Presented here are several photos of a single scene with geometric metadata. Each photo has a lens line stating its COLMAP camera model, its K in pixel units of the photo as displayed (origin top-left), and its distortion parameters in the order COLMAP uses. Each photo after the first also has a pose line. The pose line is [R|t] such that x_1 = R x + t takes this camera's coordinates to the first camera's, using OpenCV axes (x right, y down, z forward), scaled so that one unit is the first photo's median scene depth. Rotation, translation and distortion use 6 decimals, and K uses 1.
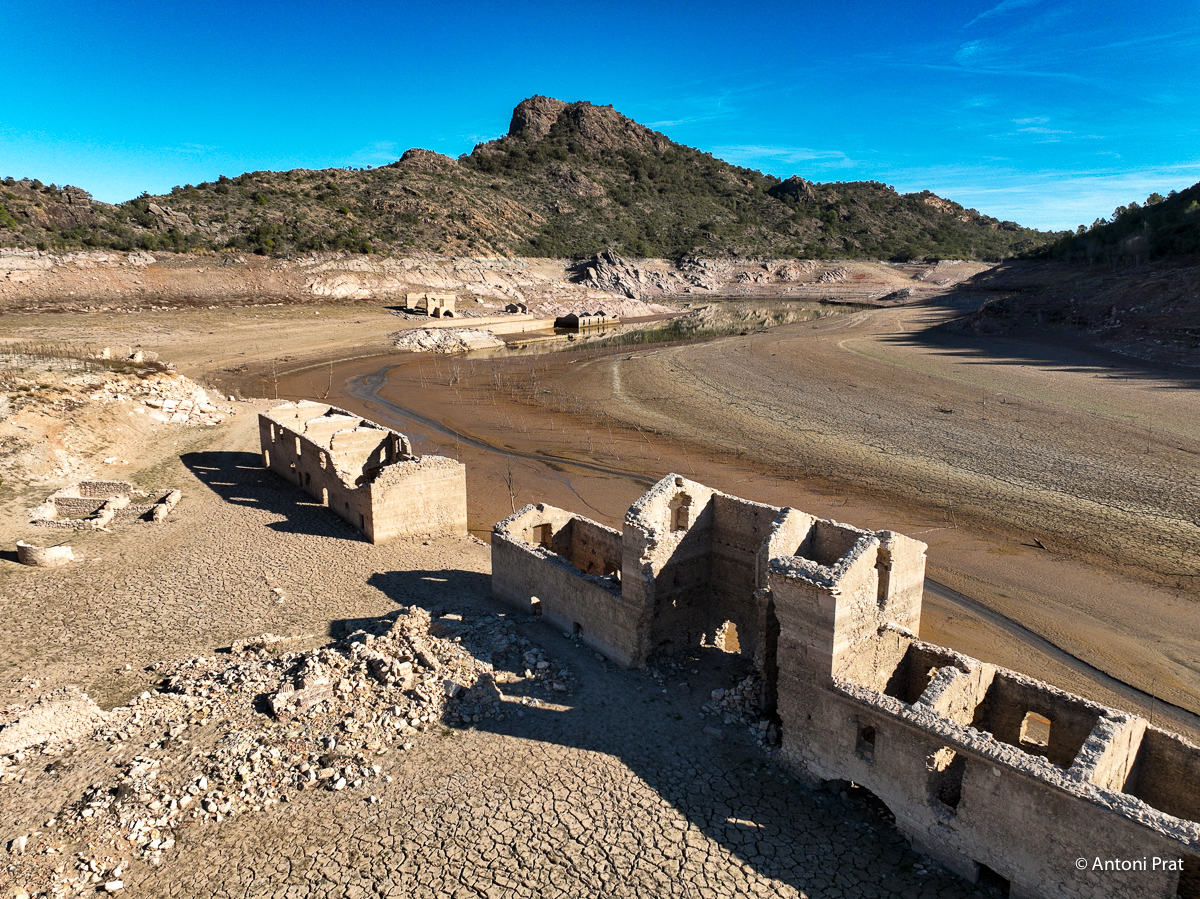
lens RADIAL K [[842.8, 0, 598.4], [0, 842.8, 449.8], [0, 0, 1]] dist [-0.003430, 0.022006]
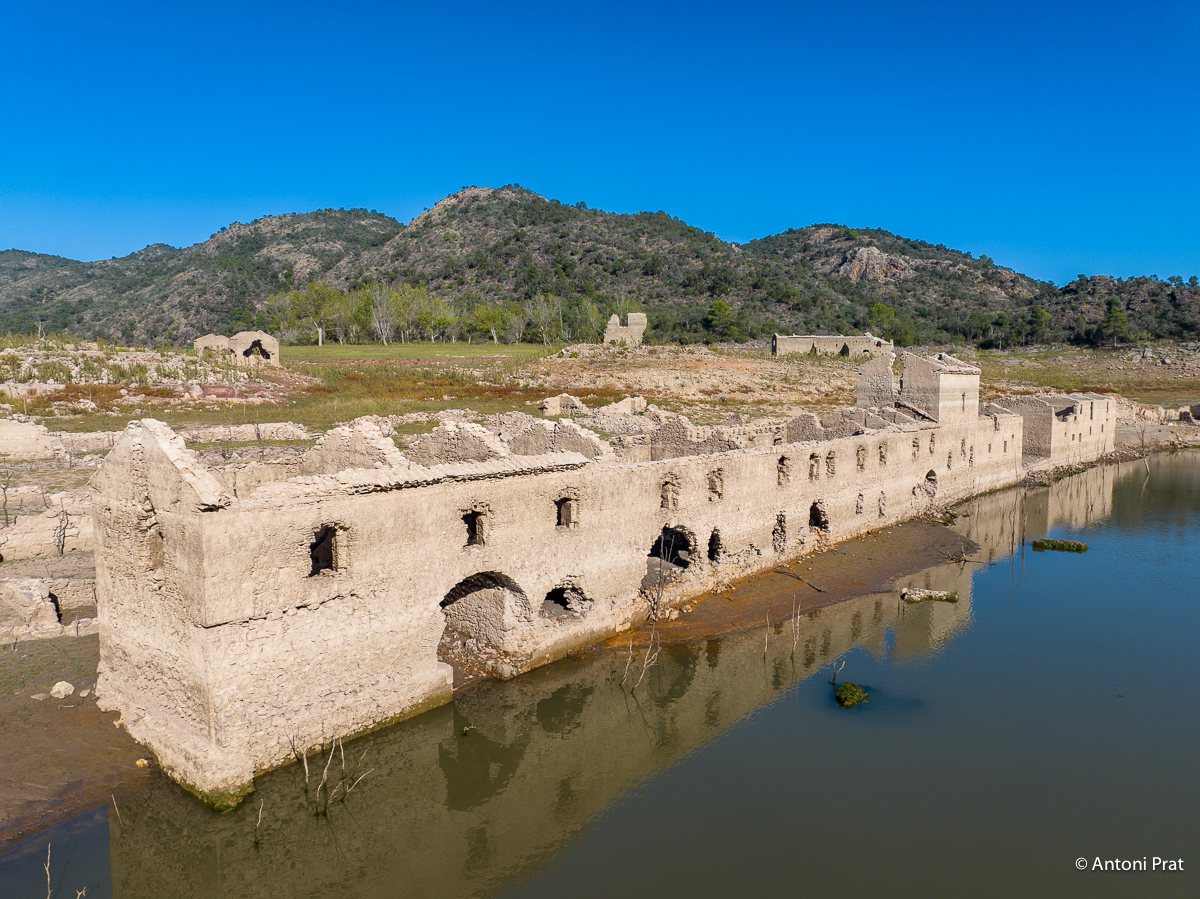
lens RADIAL K [[844.4, 0, 598.0], [0, 844.4, 450.3], [0, 0, 1]] dist [-0.041112, 0.007097]
pose [[0.178710, 0.073347, -0.981164, 0.215260], [-0.215198, 0.975987, 0.033764, 0.040940], [0.960079, 0.205110, 0.190203, 0.000476]]
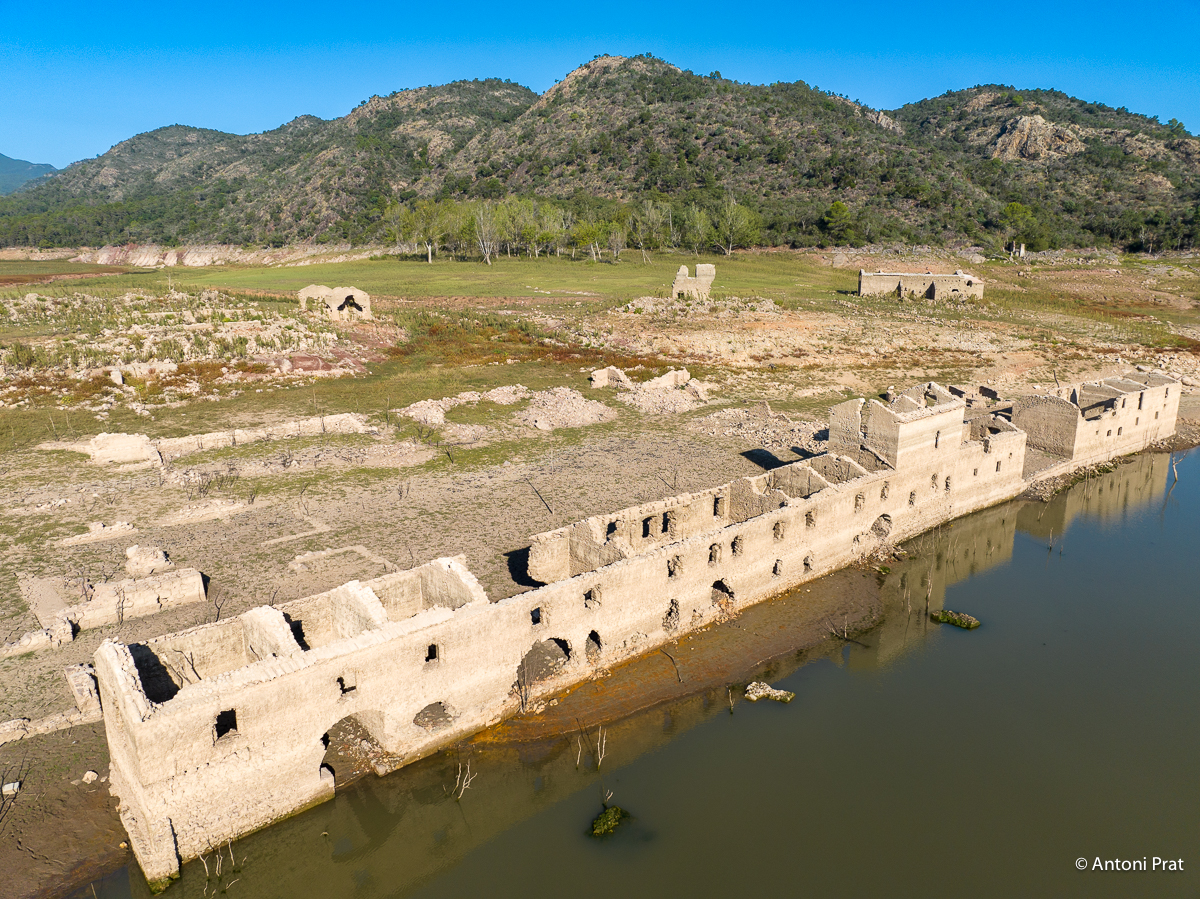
lens RADIAL K [[844.4, 0, 598.0], [0, 844.4, 450.3], [0, 0, 1]] dist [-0.041112, 0.007097]
pose [[0.014417, 0.229319, -0.973244, 0.239028], [-0.222131, 0.949758, 0.220495, -0.009061], [0.974910, 0.213009, 0.064632, 0.024658]]
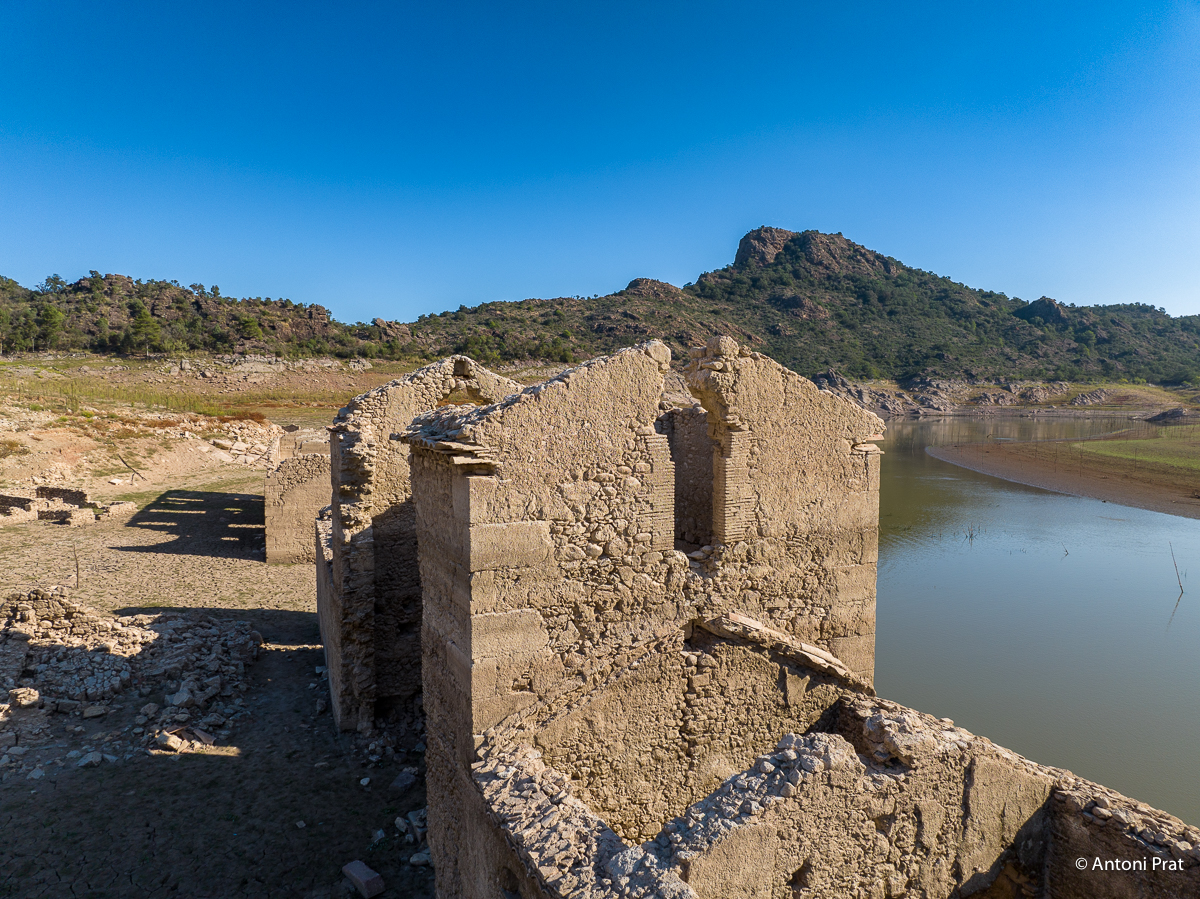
lens RADIAL K [[844.4, 0, 598.0], [0, 844.4, 450.3], [0, 0, 1]] dist [-0.041112, 0.007097]
pose [[0.962001, 0.016474, -0.272547, 0.039708], [-0.058976, 0.987153, -0.148496, 0.019970], [0.266599, 0.158927, 0.950614, 0.066865]]
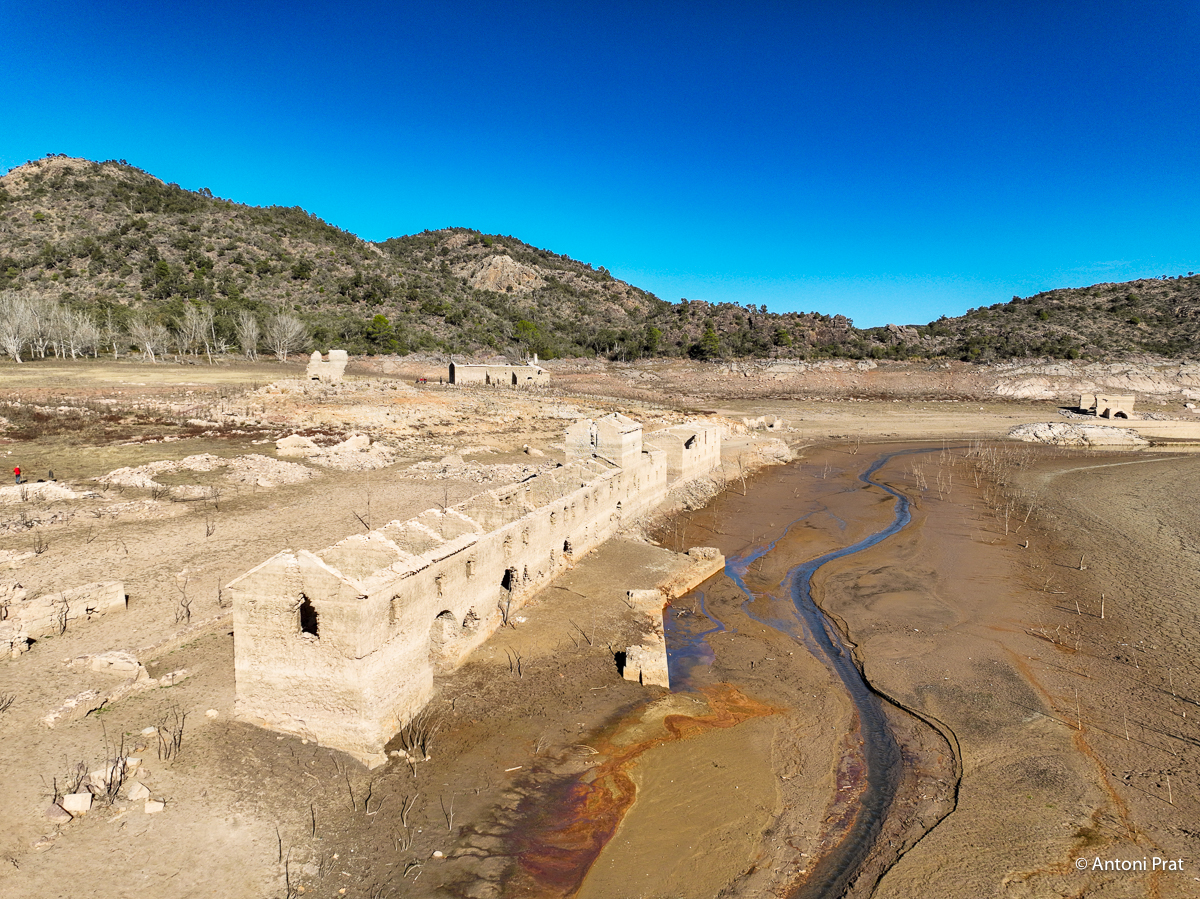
lens RADIAL K [[842.8, 0, 598.4], [0, 842.8, 449.8], [0, 0, 1]] dist [-0.003430, 0.022006]
pose [[0.571349, 0.068158, -0.817872, 0.264027], [-0.180707, 0.982536, -0.044358, 0.032338], [0.800565, 0.173139, 0.573688, -0.057197]]
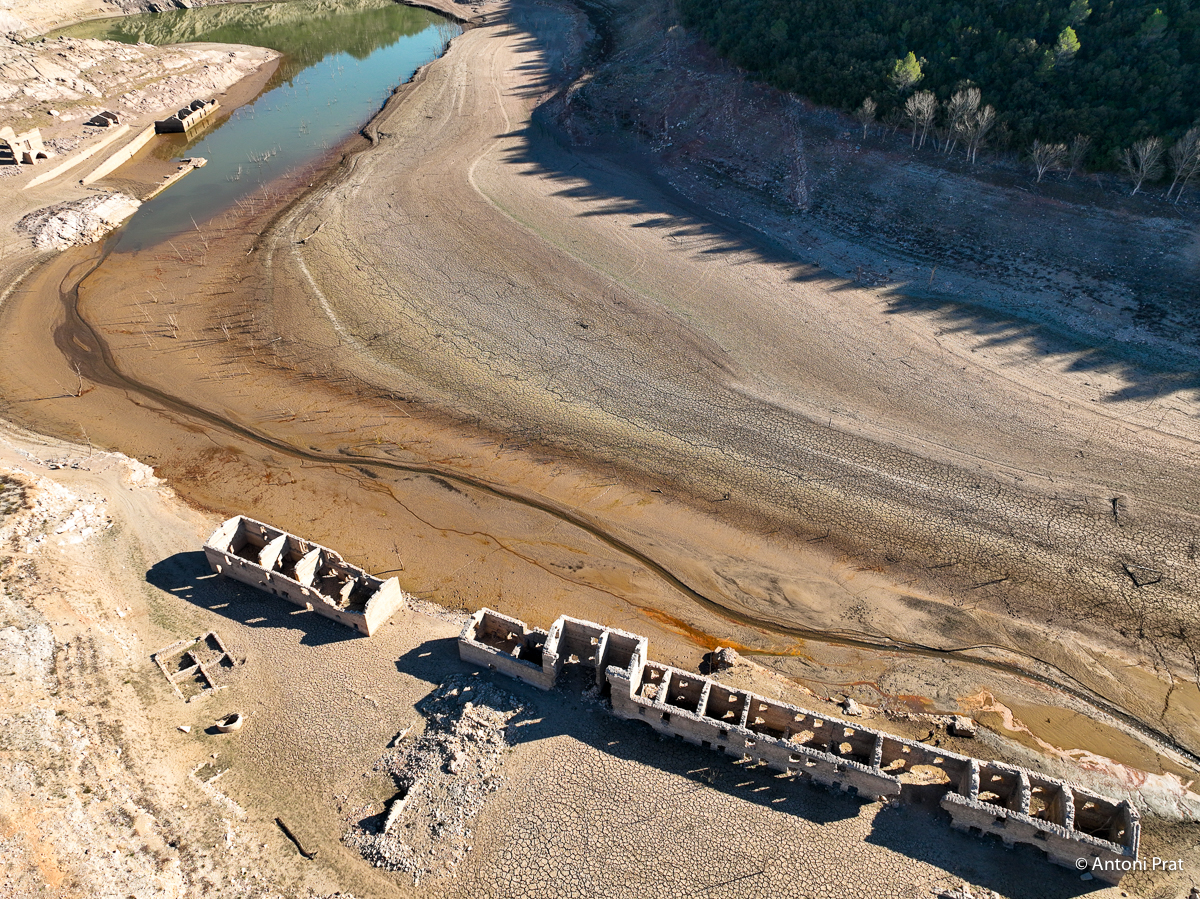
lens RADIAL K [[842.8, 0, 598.4], [0, 842.8, 449.8], [0, 0, 1]] dist [-0.003430, 0.022006]
pose [[0.881078, -0.285116, 0.377374, -0.076086], [0.103266, 0.894592, 0.434788, -0.194870], [-0.461561, -0.344112, 0.817648, -0.123073]]
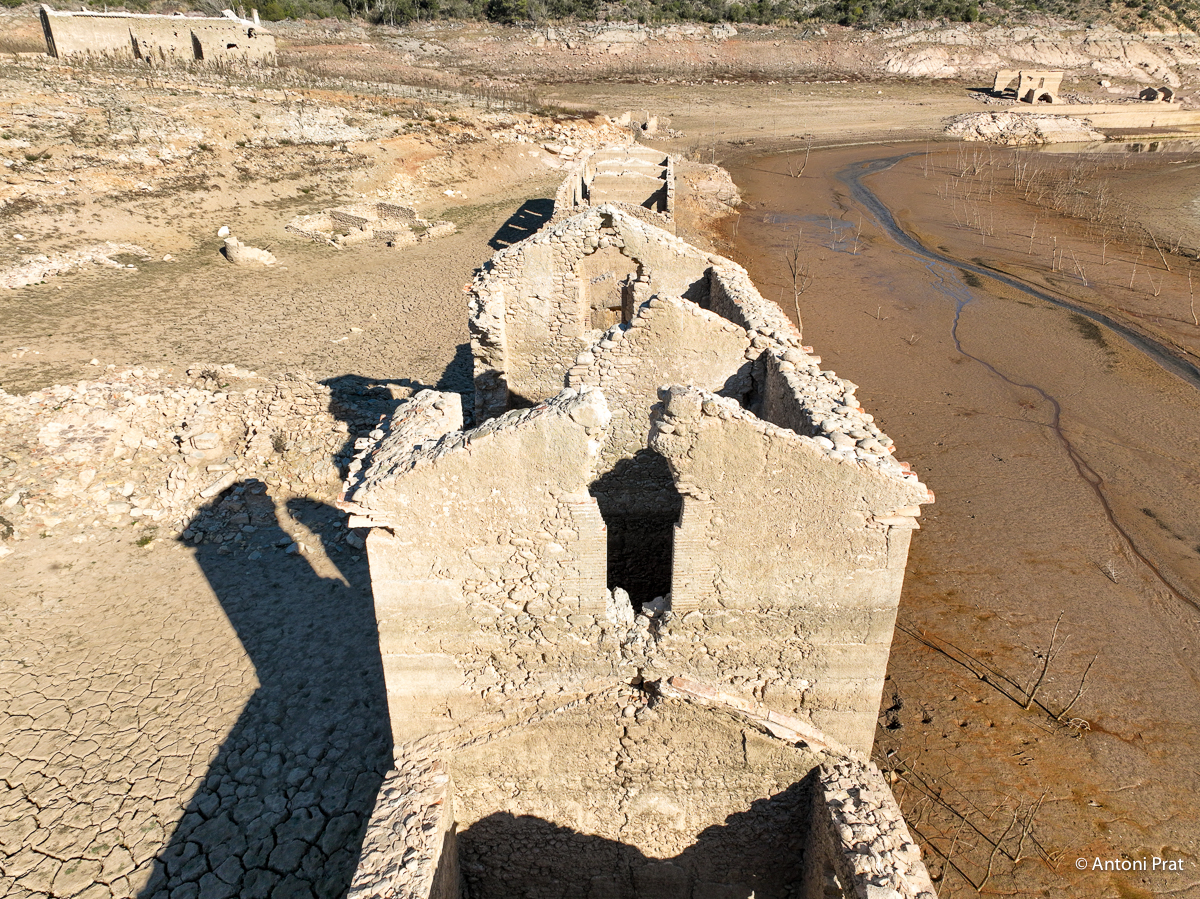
lens RADIAL K [[841.1, 0, 600.0], [0, 841.1, 449.5], [0, 0, 1]] dist [-0.003057, 0.023179]
pose [[0.765404, 0.269286, -0.584501, 0.049910], [-0.136893, 0.955586, 0.260988, 0.004603], [0.628822, -0.119747, 0.768273, 0.077552]]
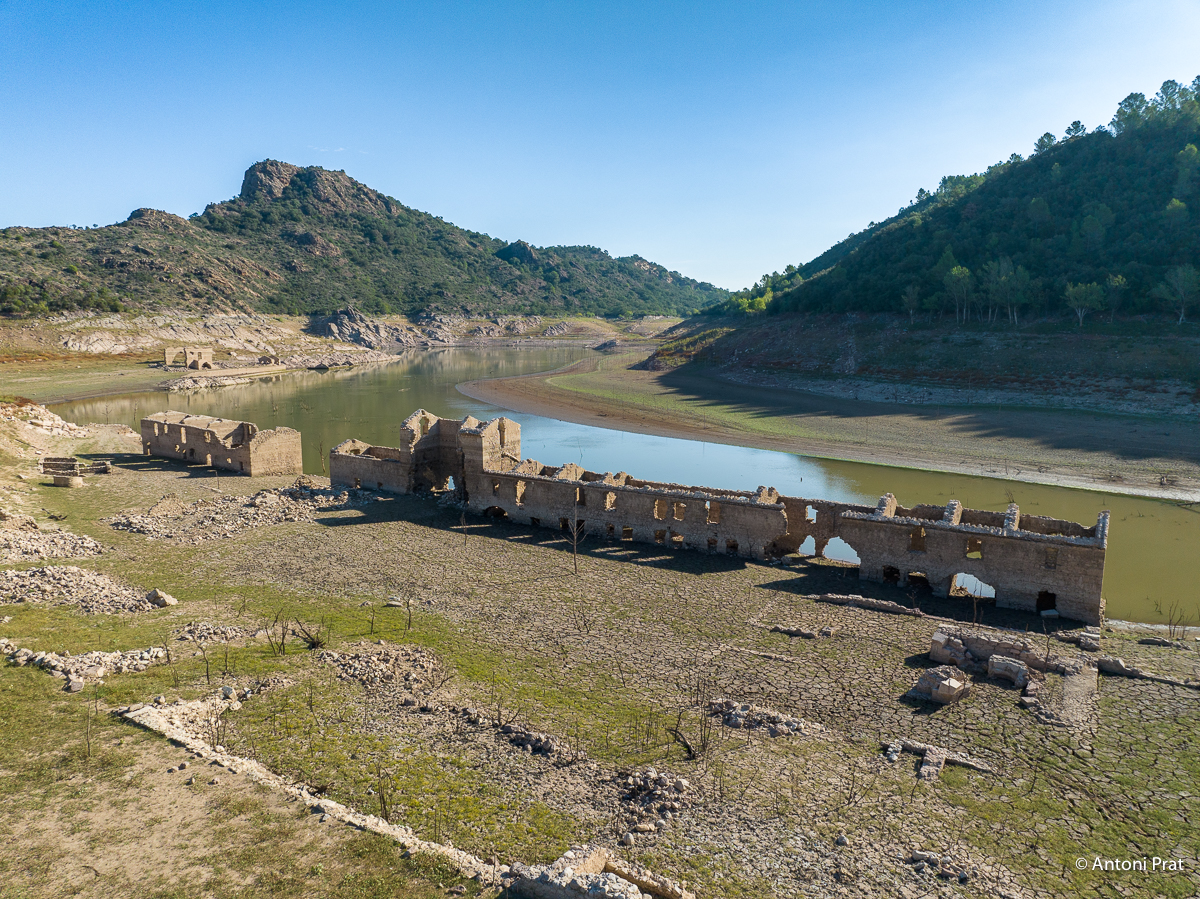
lens RADIAL K [[844.4, 0, 598.0], [0, 844.4, 450.3], [0, 0, 1]] dist [-0.041112, 0.007097]
pose [[0.954327, -0.048129, 0.294861, -0.016577], [0.066605, 0.996374, -0.052932, 0.036922], [-0.291245, 0.070153, 0.954073, -0.166537]]
